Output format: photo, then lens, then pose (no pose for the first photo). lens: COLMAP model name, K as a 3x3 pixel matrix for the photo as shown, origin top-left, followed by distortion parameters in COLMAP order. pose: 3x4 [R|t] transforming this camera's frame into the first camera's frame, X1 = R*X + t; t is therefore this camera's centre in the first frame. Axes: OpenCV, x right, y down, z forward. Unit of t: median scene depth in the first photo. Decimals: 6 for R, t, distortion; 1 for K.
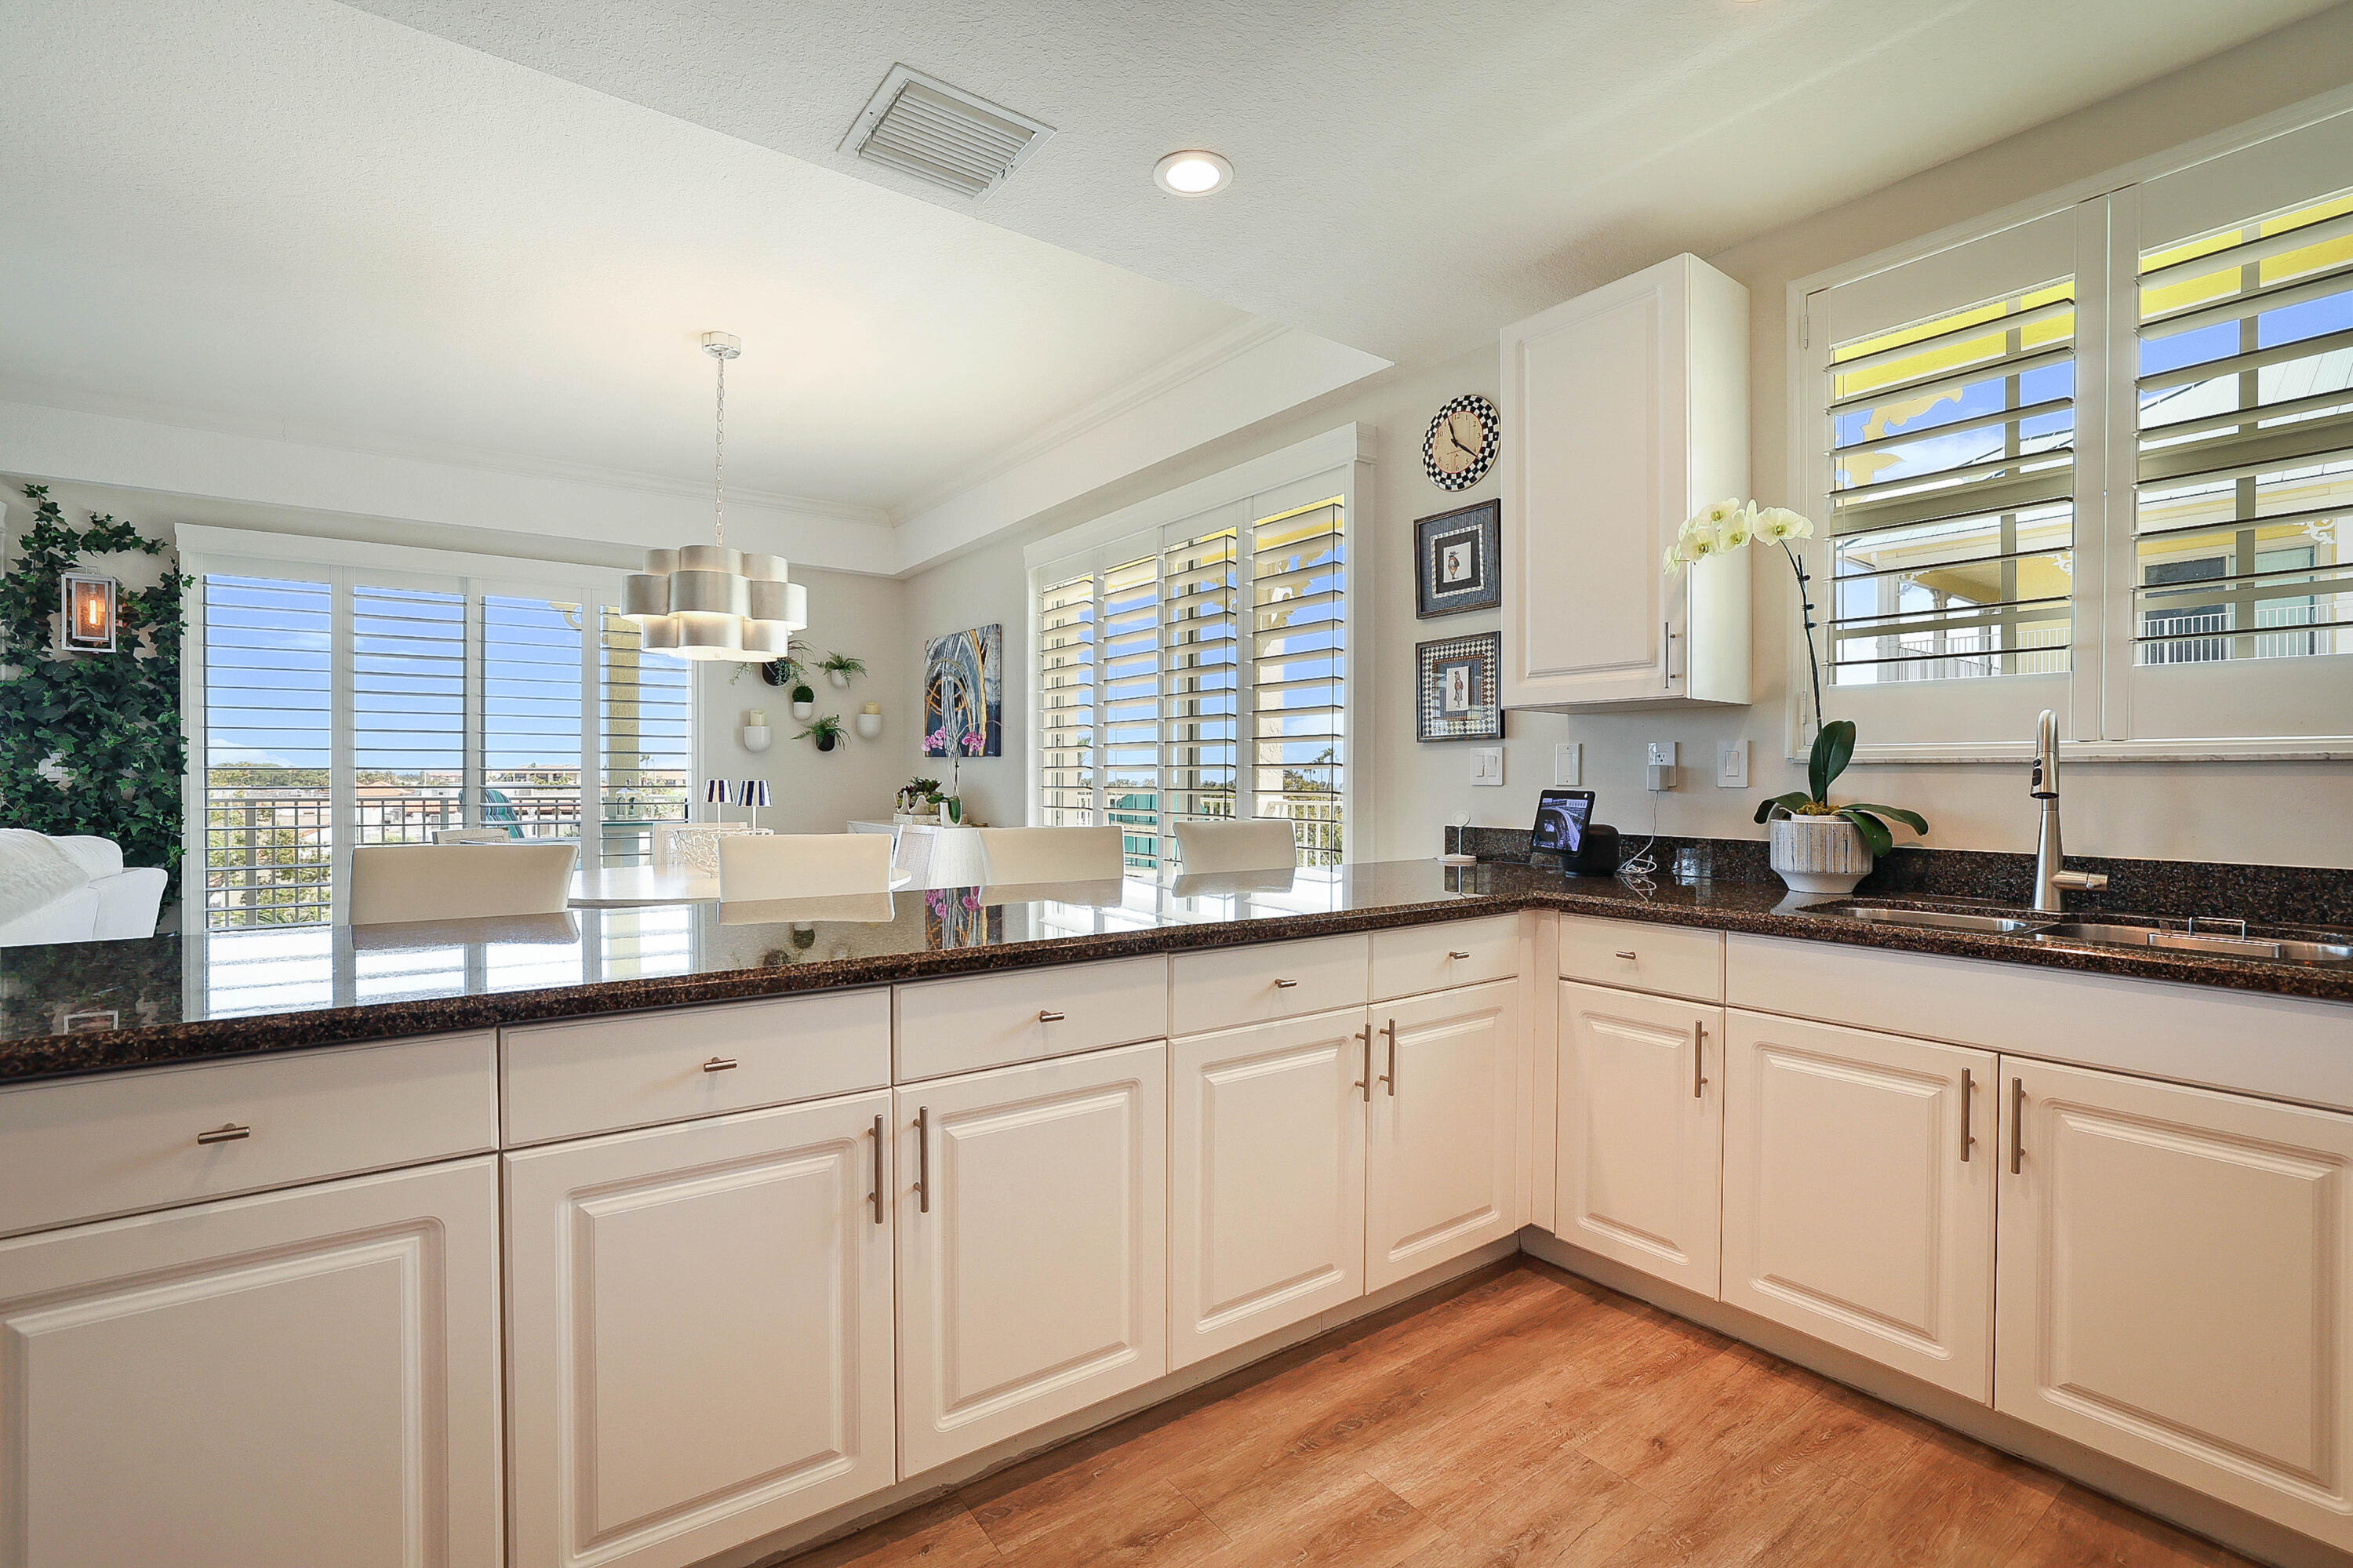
lens RADIAL K [[1041.4, 0, 1158.2], [0, 1041.4, 784.3], [0, 0, 1]] dist [-0.037127, 0.012938]
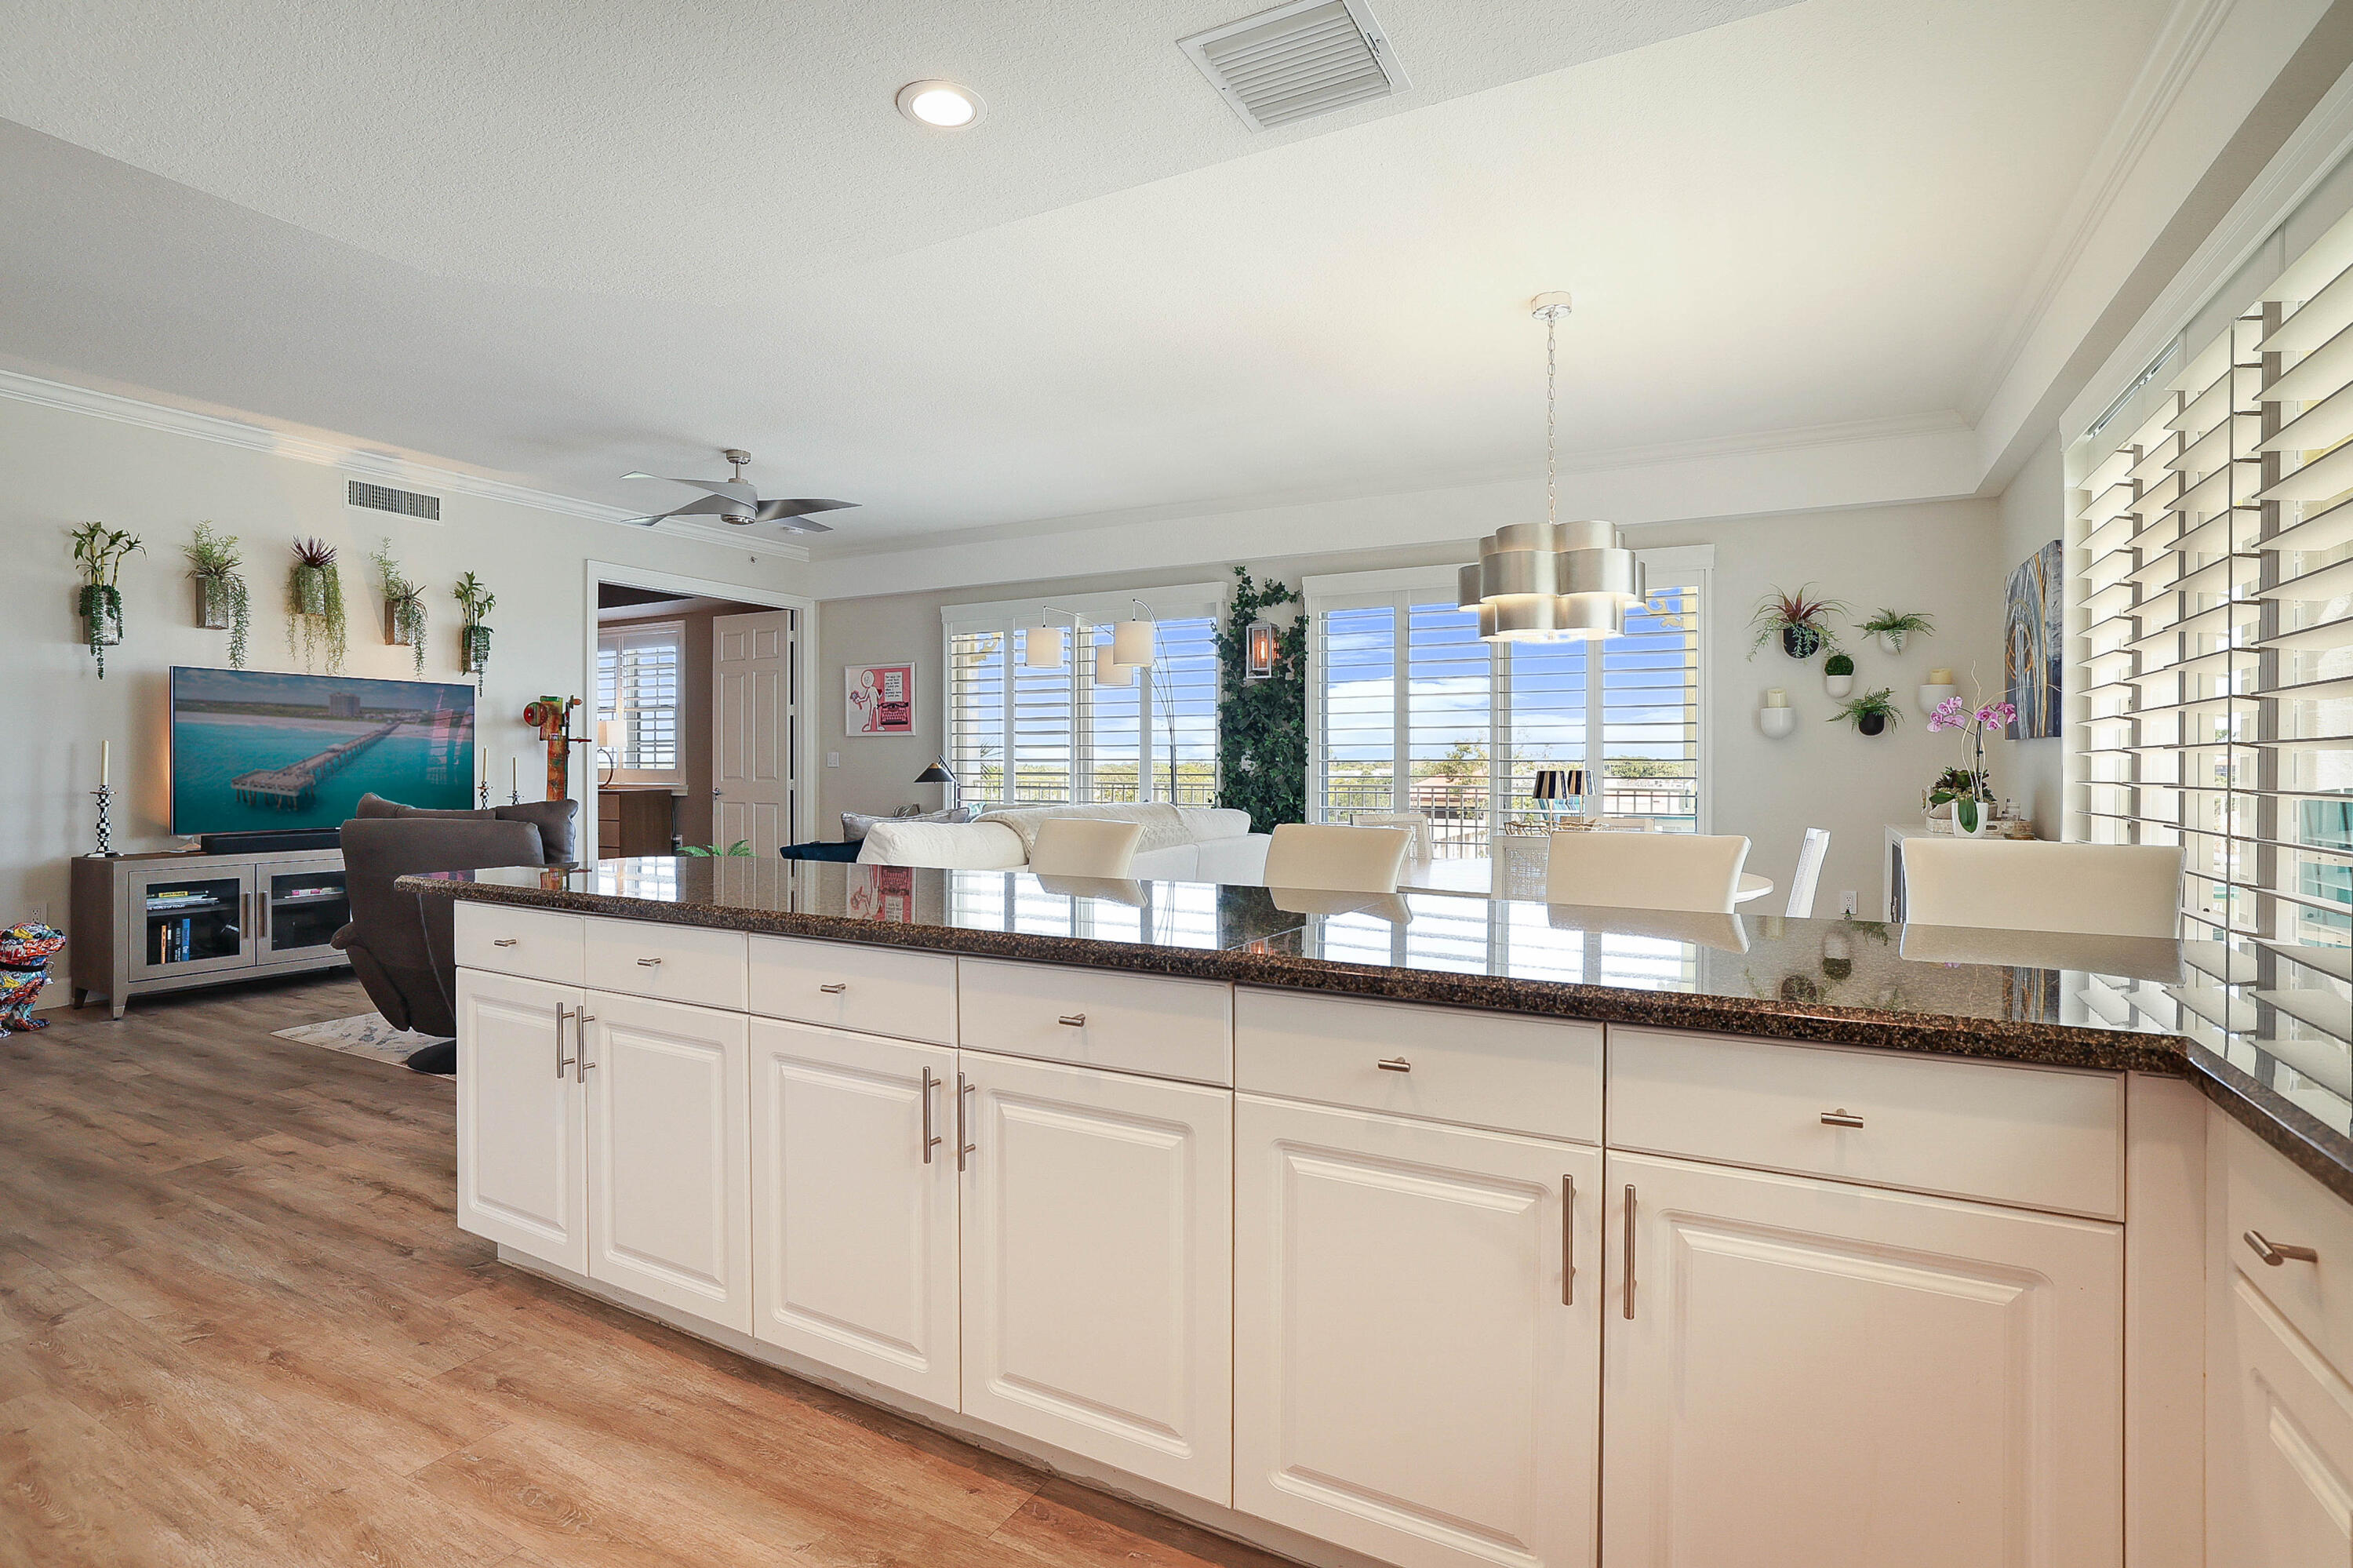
lens RADIAL K [[1111.0, 0, 1180.6], [0, 1111.0, 777.5], [0, 0, 1]] dist [-0.030885, 0.013020]
pose [[0.443839, 0.006980, -0.896079, 0.395675], [-0.006067, 0.999970, 0.004784, -0.000145], [0.896086, 0.003313, 0.443868, 0.305607]]
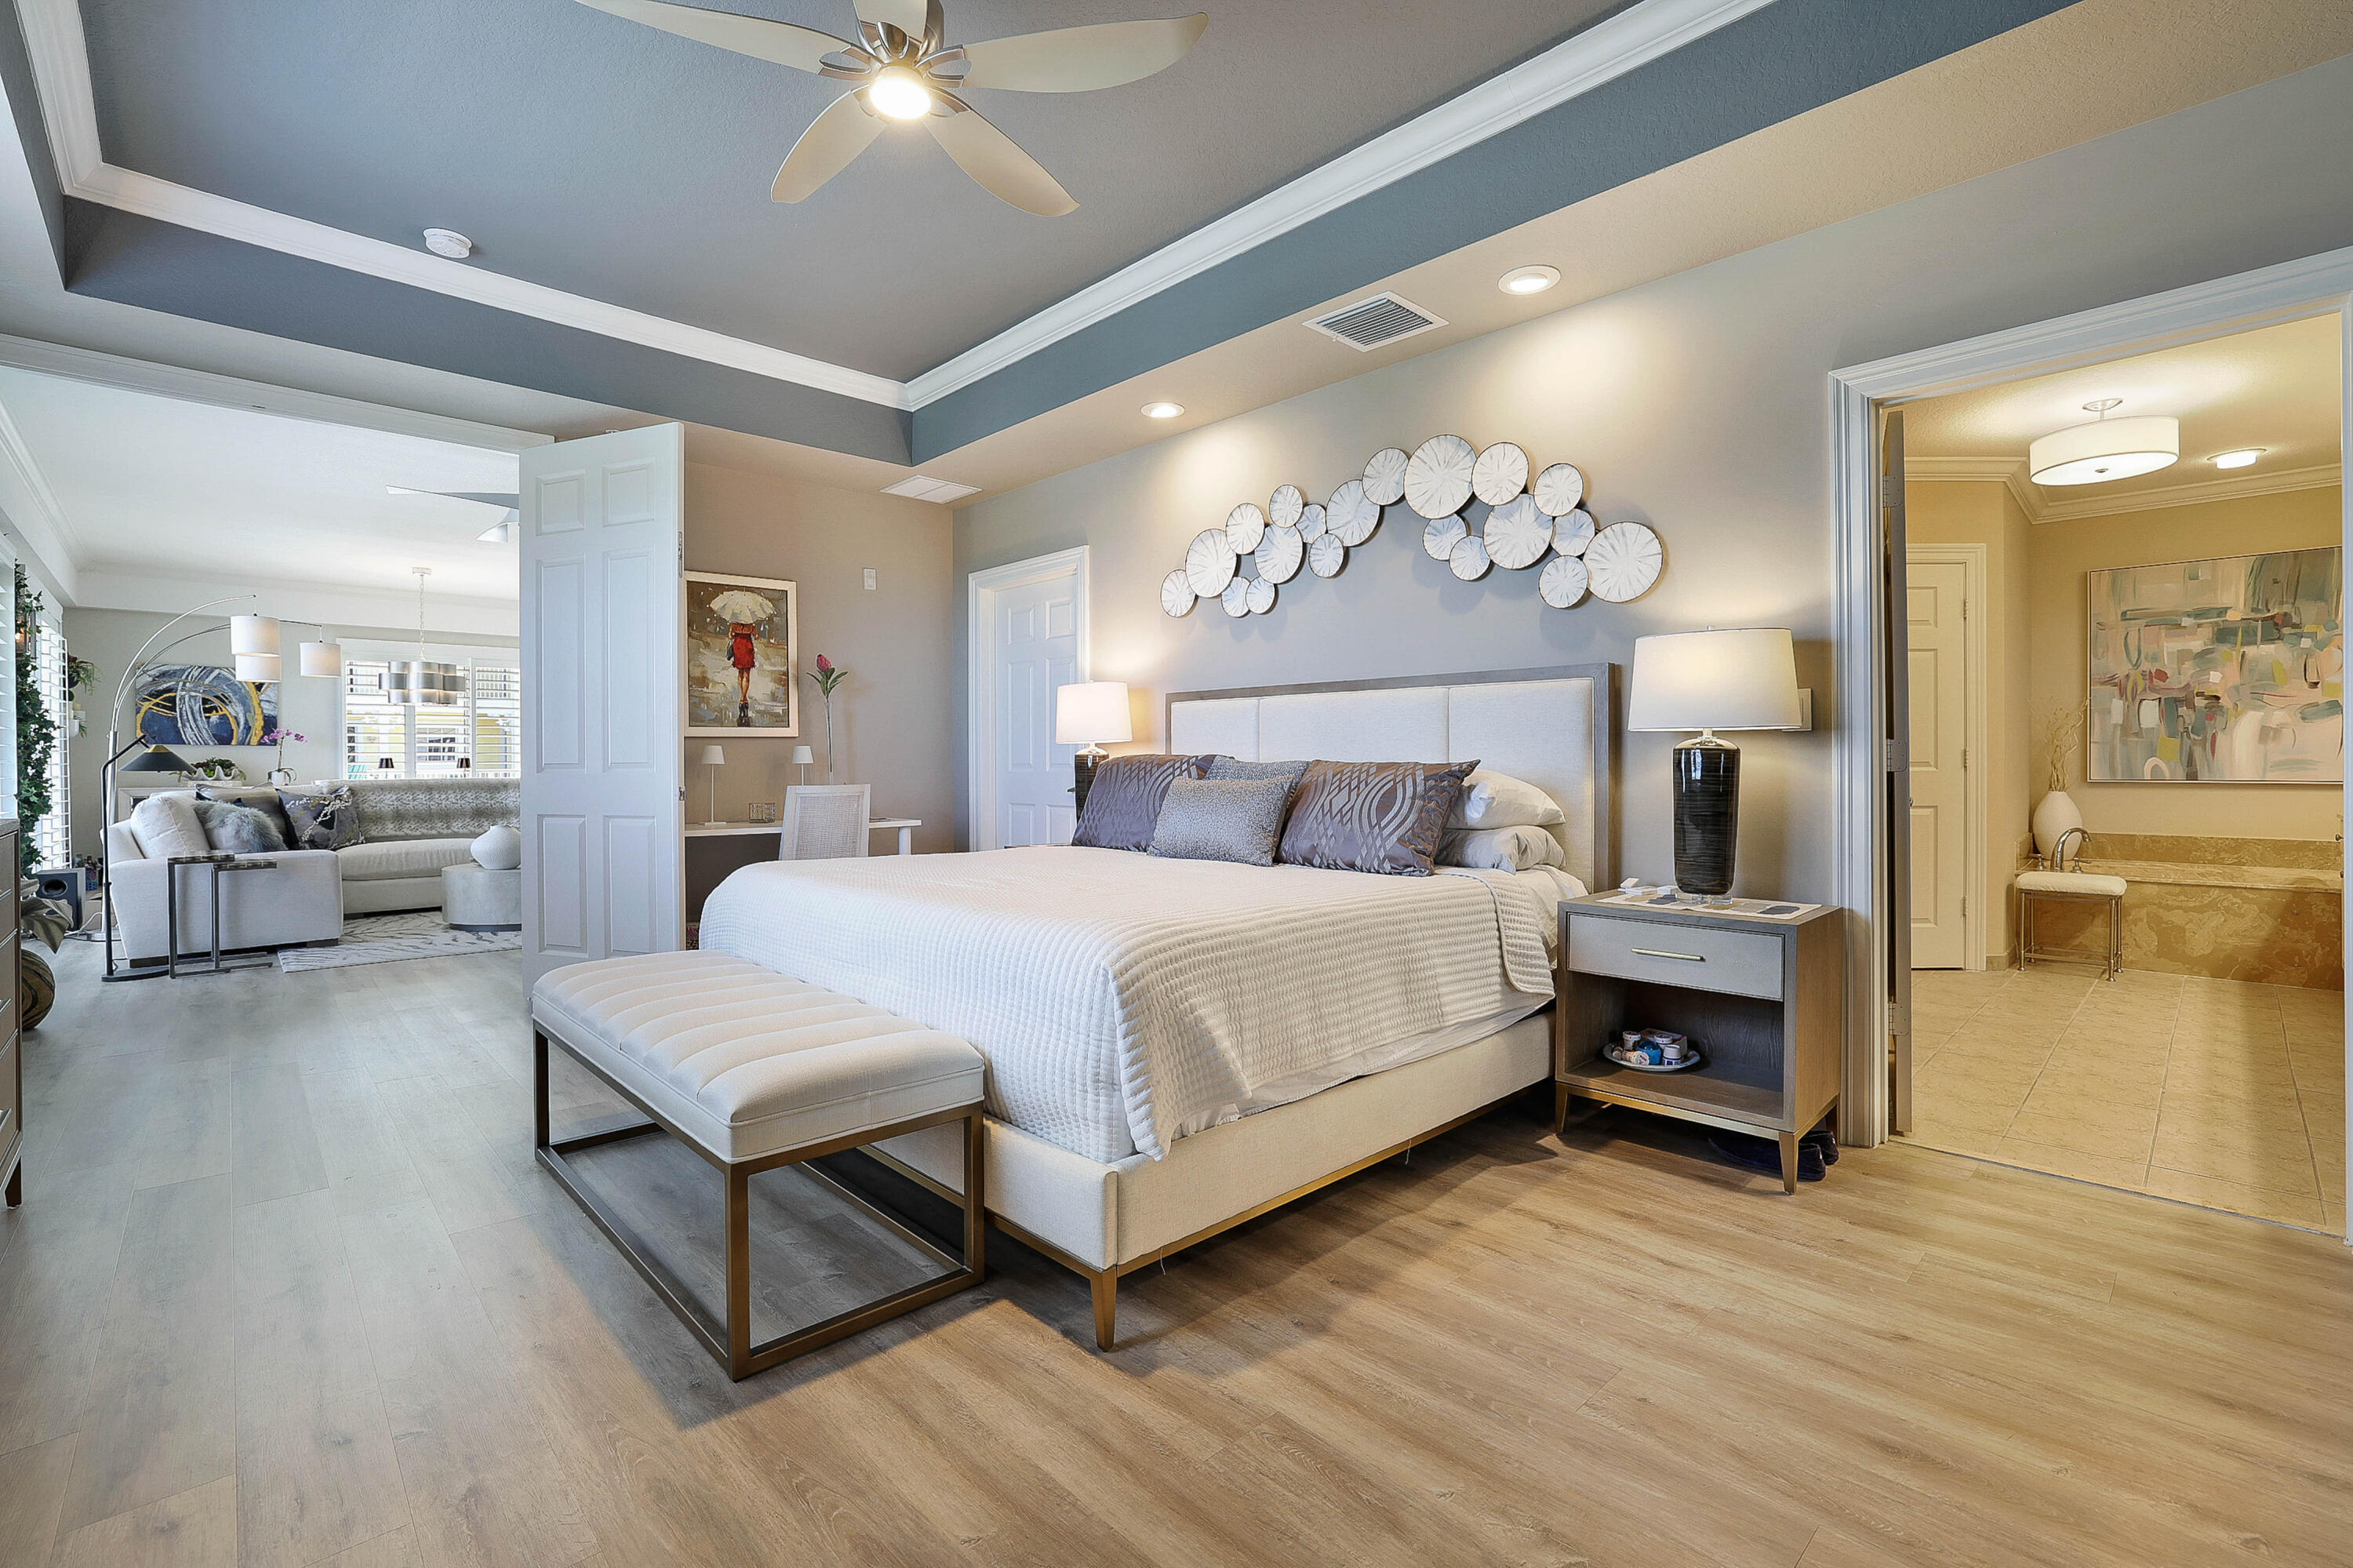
lens RADIAL K [[1041.4, 0, 1179.7], [0, 1041.4, 775.5], [0, 0, 1]] dist [-0.037127, 0.012938]
pose [[-0.139726, -0.011386, 0.990125, -3.566849], [0.010230, 0.999864, 0.012941, 0.026708], [-0.990137, 0.011937, -0.139591, -0.439708]]
